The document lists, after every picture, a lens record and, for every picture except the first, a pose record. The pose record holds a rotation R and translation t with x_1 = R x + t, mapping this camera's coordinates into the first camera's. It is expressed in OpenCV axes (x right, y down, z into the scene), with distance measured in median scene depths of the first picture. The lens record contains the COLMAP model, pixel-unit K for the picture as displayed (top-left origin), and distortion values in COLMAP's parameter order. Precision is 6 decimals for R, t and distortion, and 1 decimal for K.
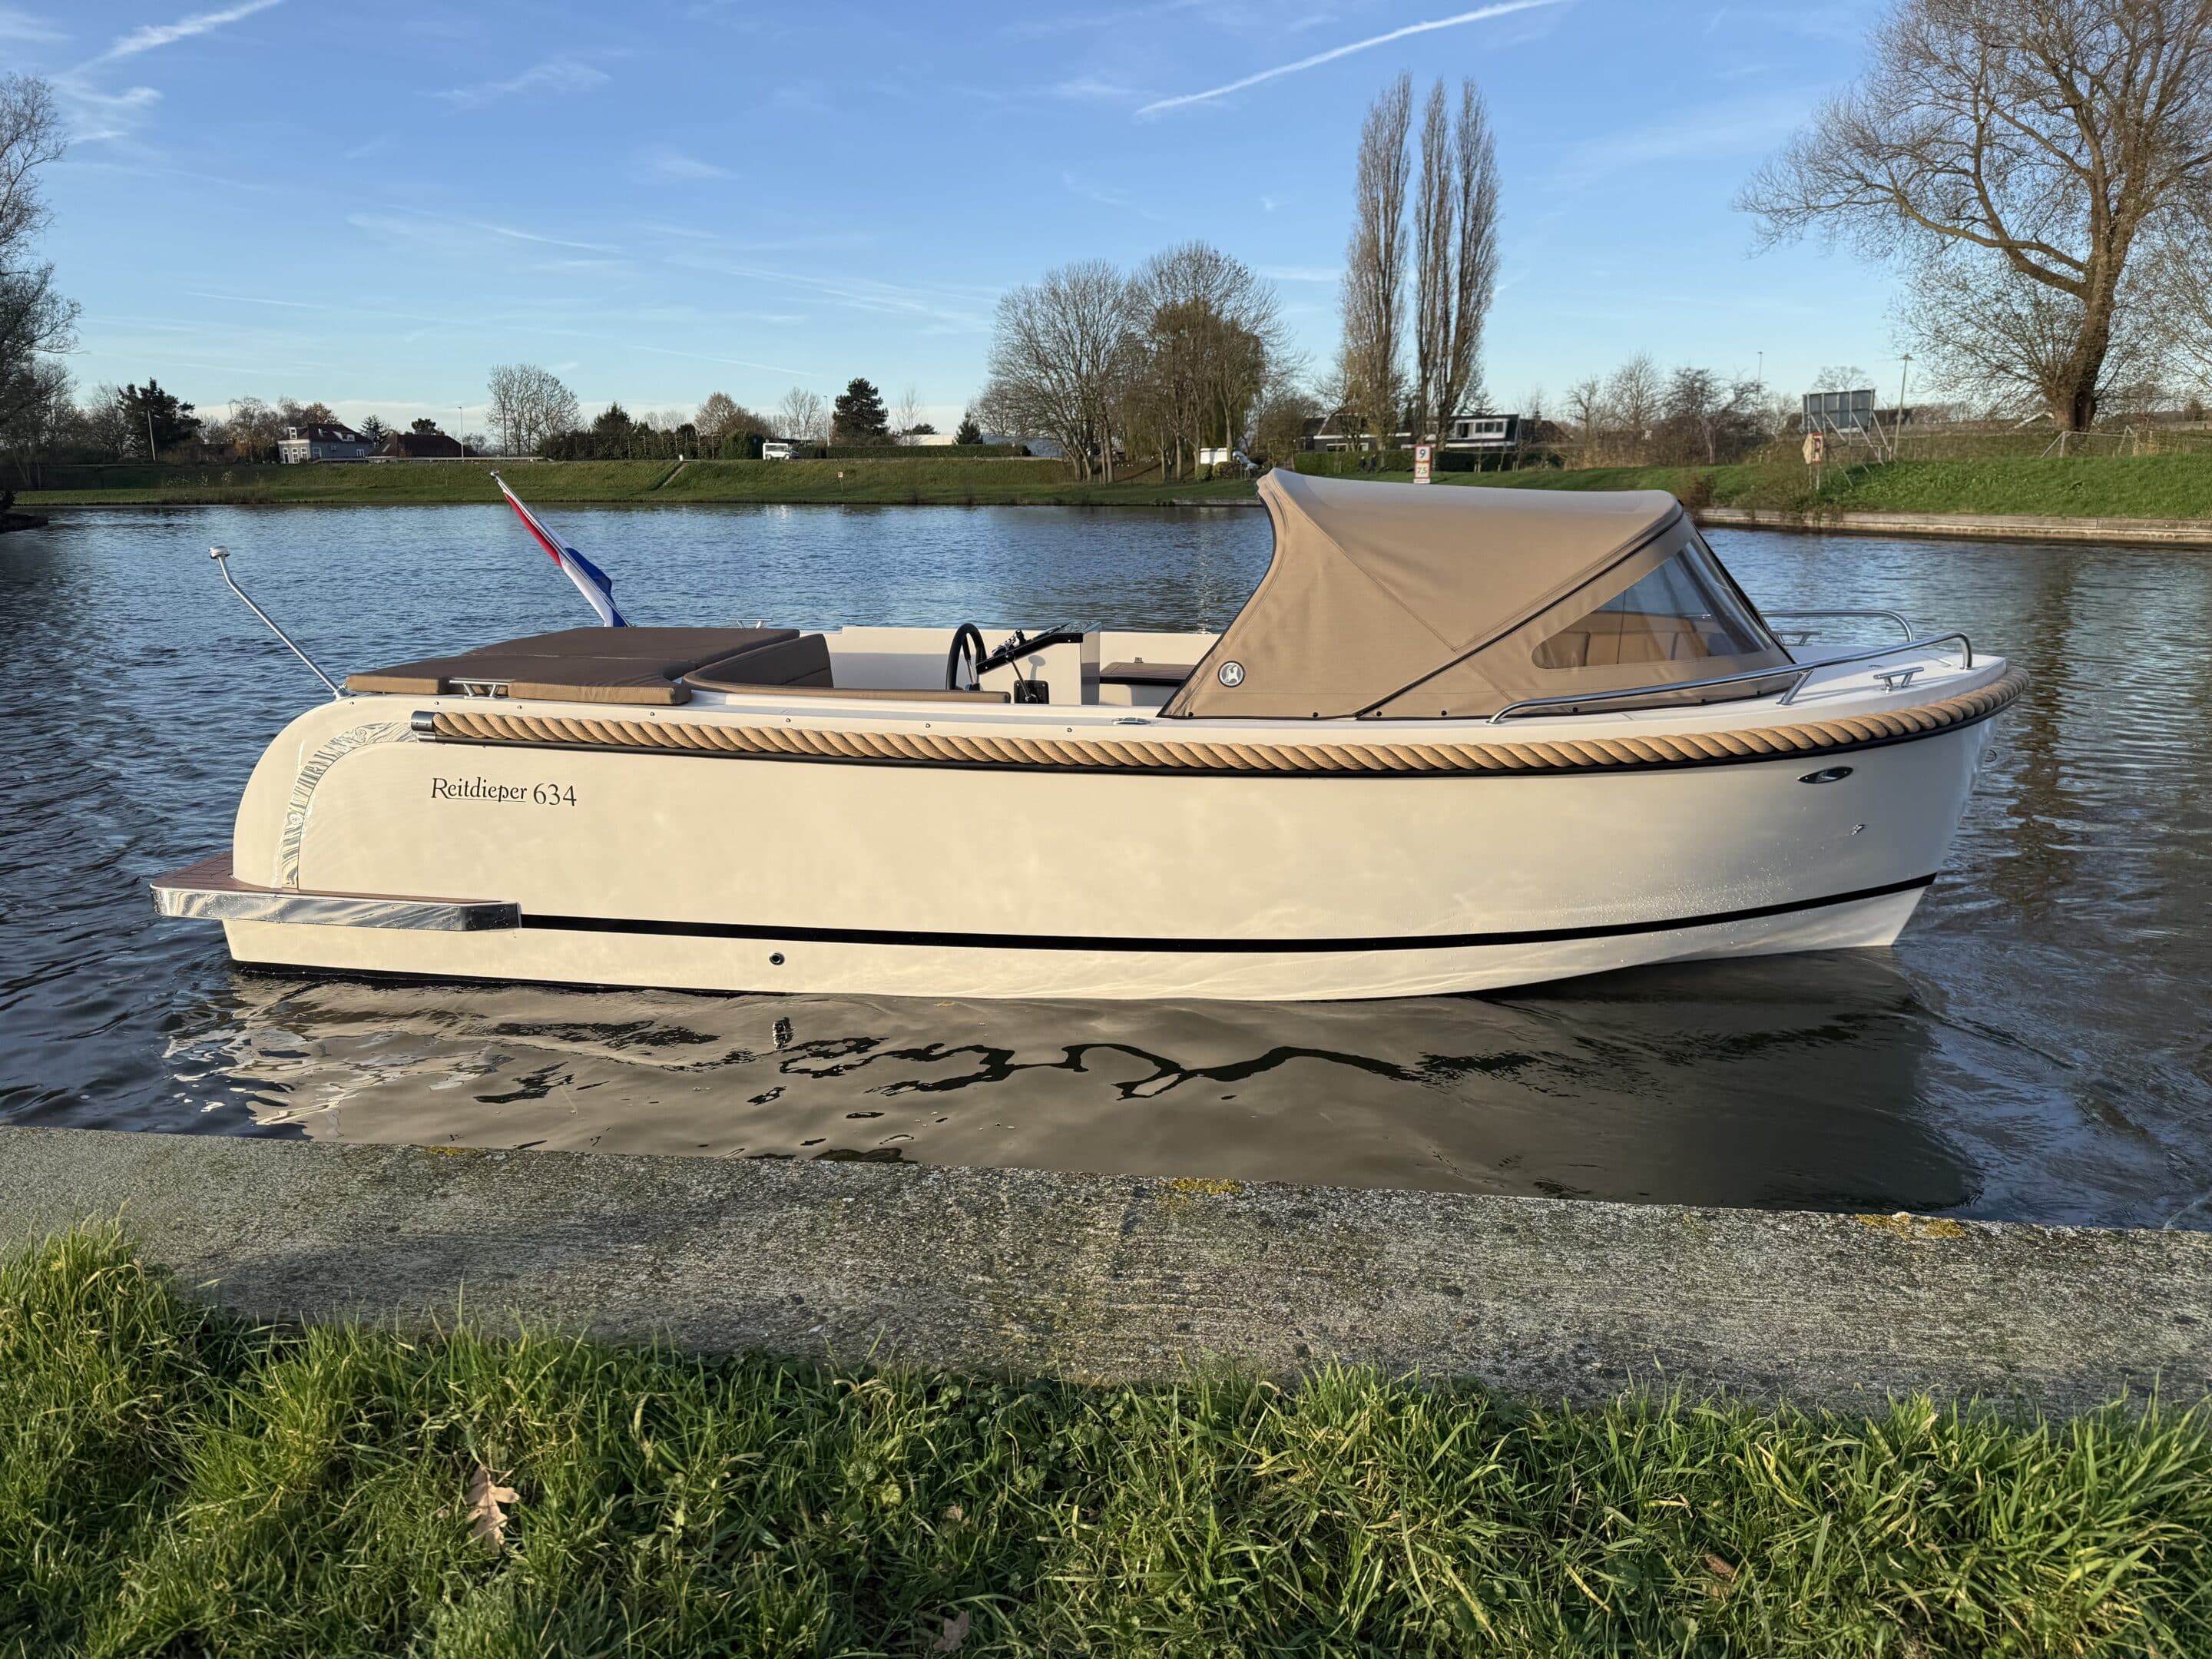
lens RADIAL K [[1516.8, 0, 1111.3], [0, 1516.8, 879.0], [0, 0, 1]] dist [0.081782, -0.116858]
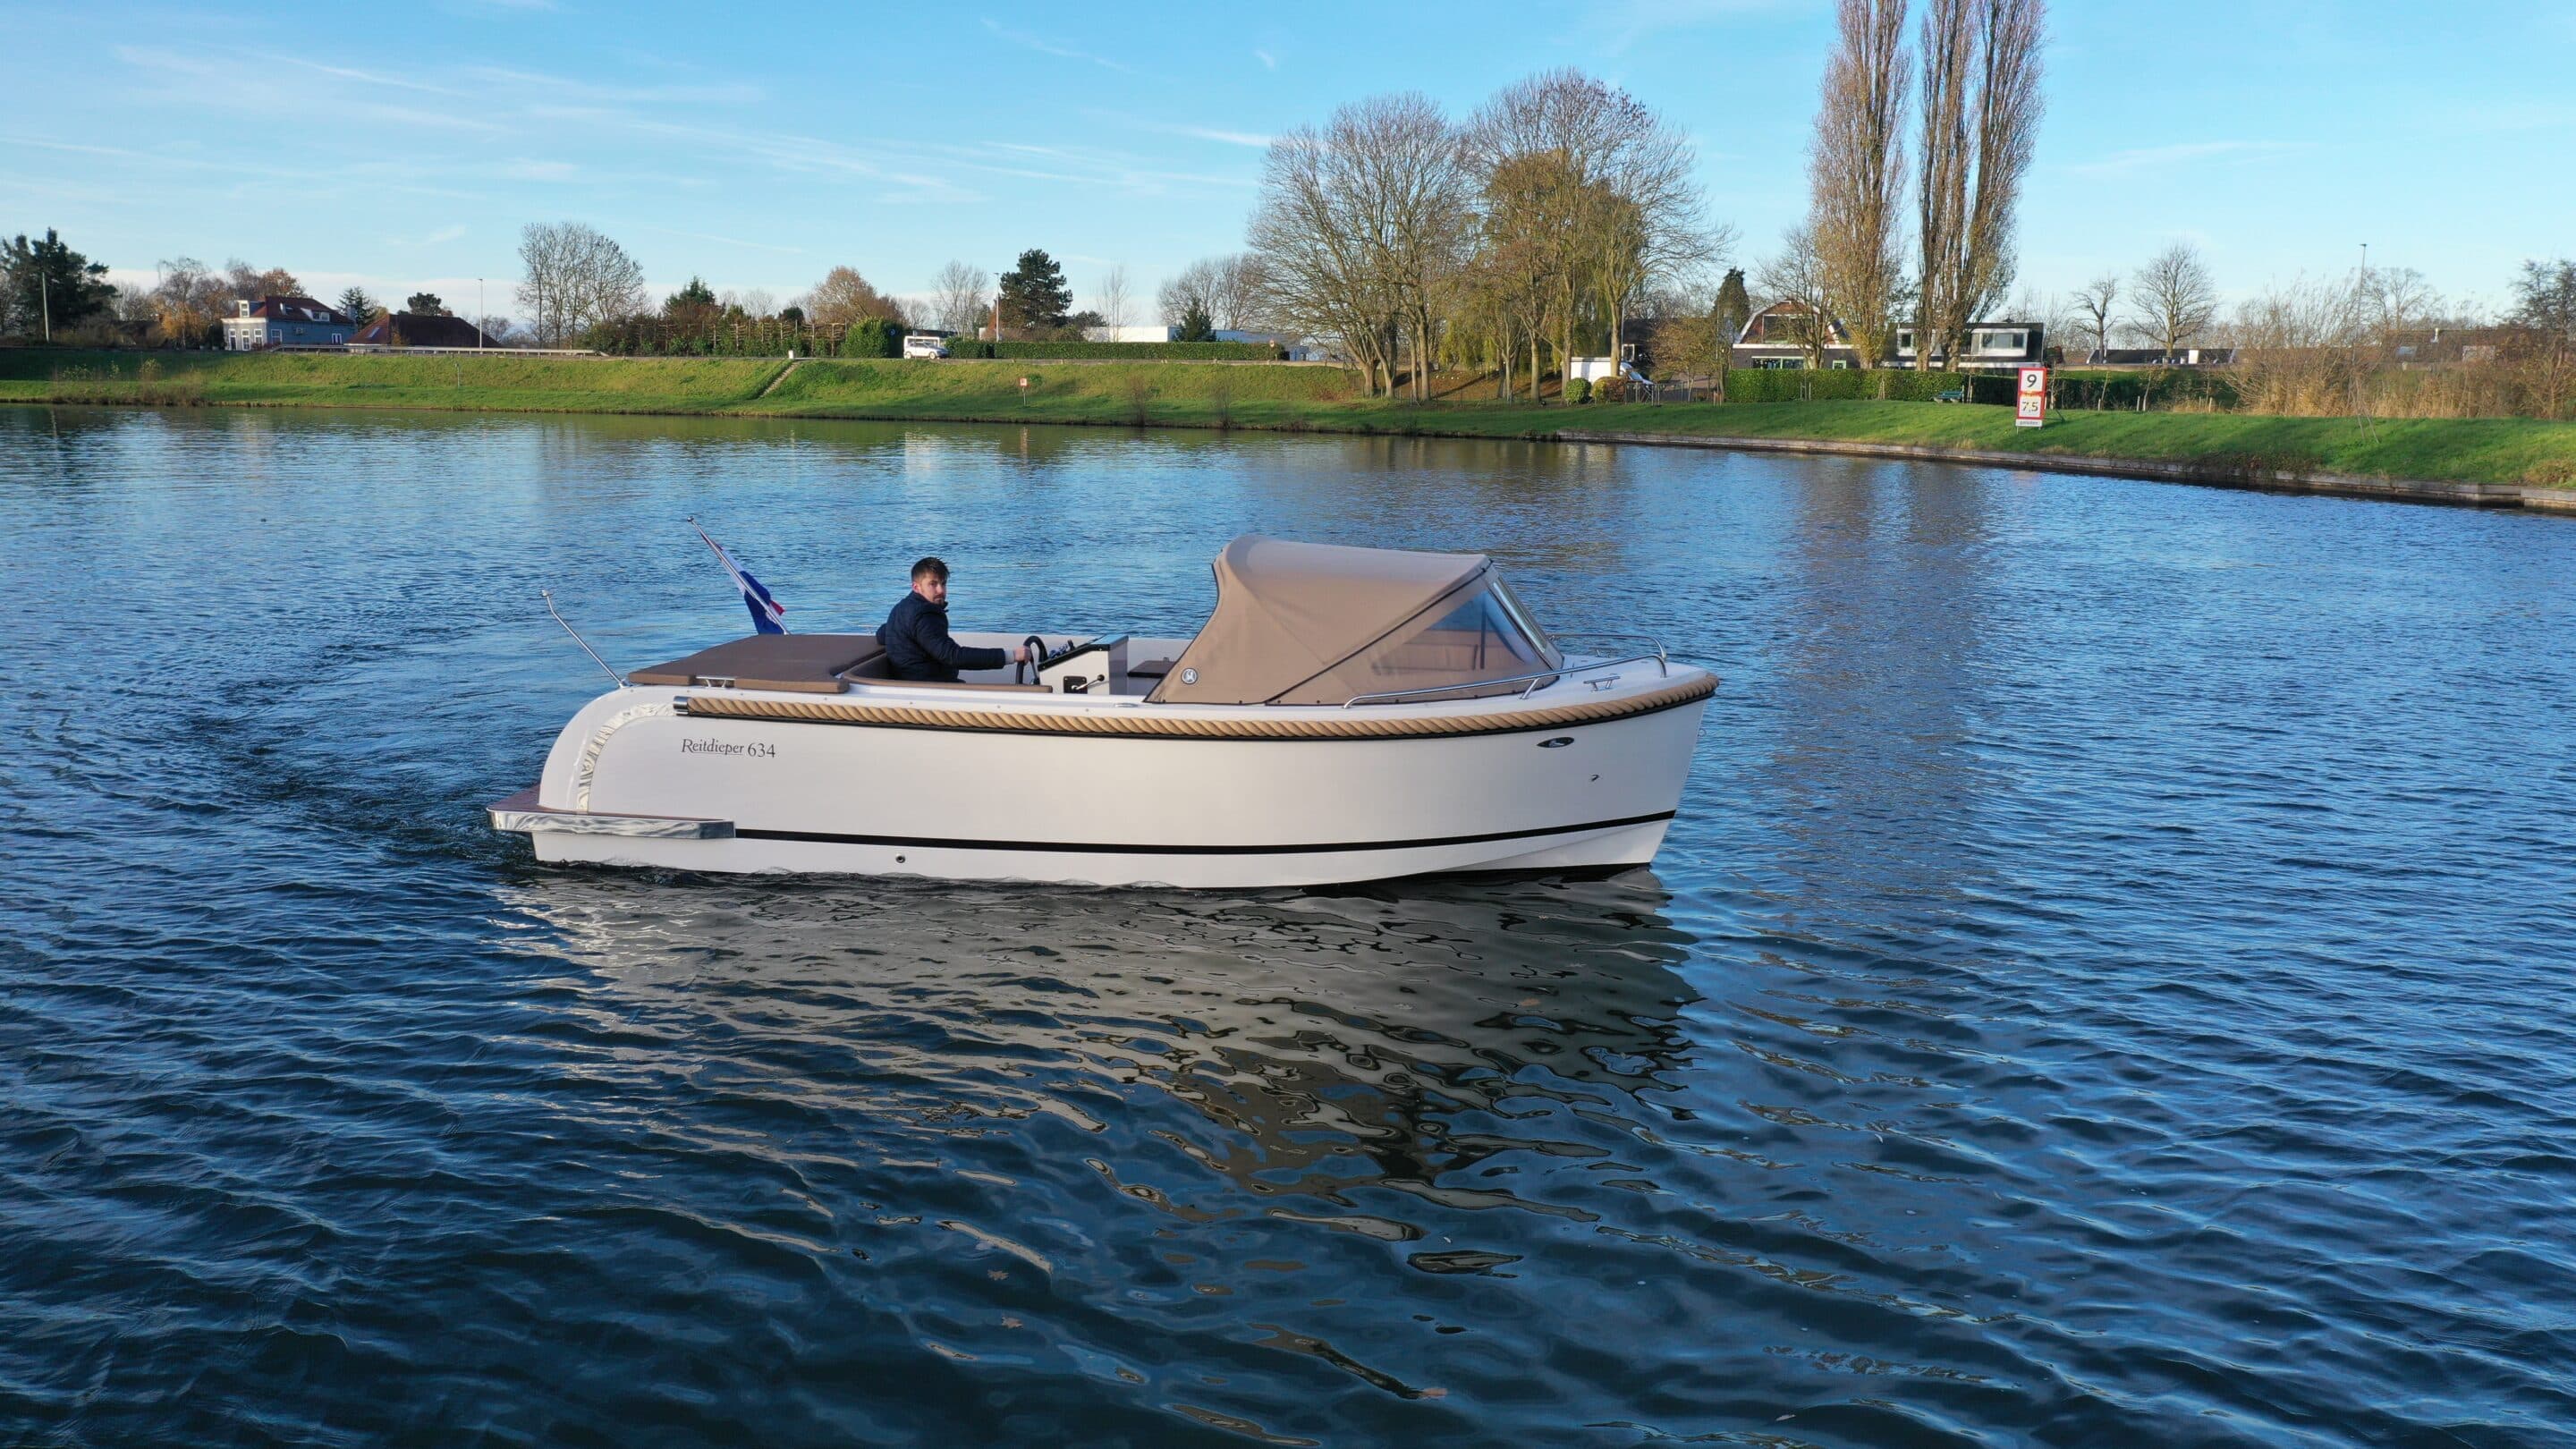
lens RADIAL K [[2023.7, 0, 1287.6], [0, 2023.7, 735.6], [0, 0, 1]] dist [-0.003530, 0.004614]
pose [[0.999751, 0.022199, 0.002369, -0.060641], [-0.021925, 0.996282, -0.083314, -0.033187], [-0.004210, 0.083242, 0.996521, 0.104731]]
